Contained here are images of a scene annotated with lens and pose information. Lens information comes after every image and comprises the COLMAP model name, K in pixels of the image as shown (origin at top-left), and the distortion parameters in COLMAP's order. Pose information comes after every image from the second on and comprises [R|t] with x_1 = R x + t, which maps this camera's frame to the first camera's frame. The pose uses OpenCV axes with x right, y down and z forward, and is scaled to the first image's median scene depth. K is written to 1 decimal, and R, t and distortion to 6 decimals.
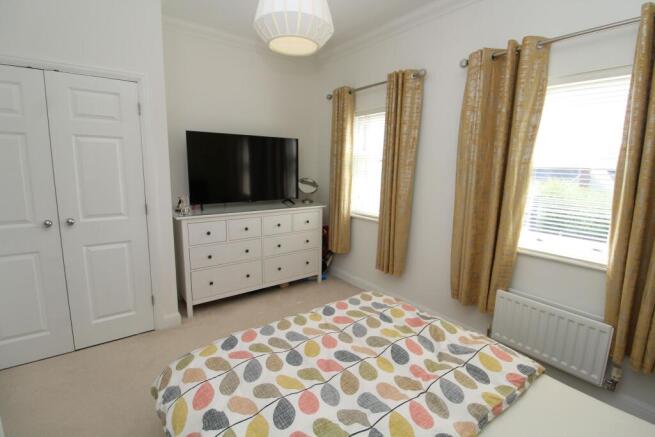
lens RADIAL K [[301.4, 0, 326.7], [0, 301.4, 214.3], [0, 0, 1]] dist [-0.014559, -0.006298]
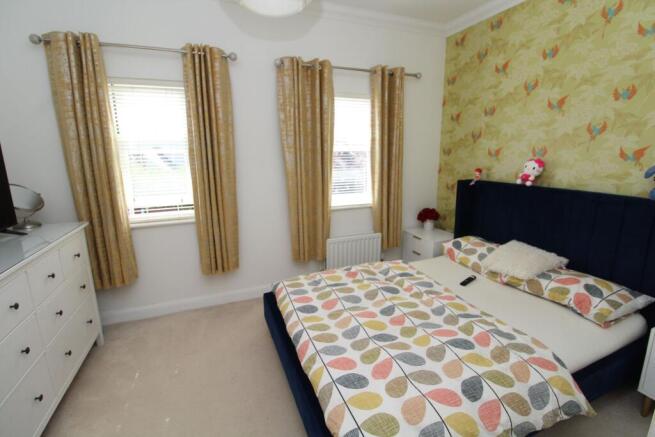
lens RADIAL K [[301.4, 0, 322.7], [0, 301.4, 216.6], [0, 0, 1]] dist [-0.014559, -0.006298]
pose [[0.269470, -0.232086, 0.934624, -0.844287], [0.168223, 0.966947, 0.191611, -0.146499], [-0.948202, 0.105592, 0.299605, 0.660535]]
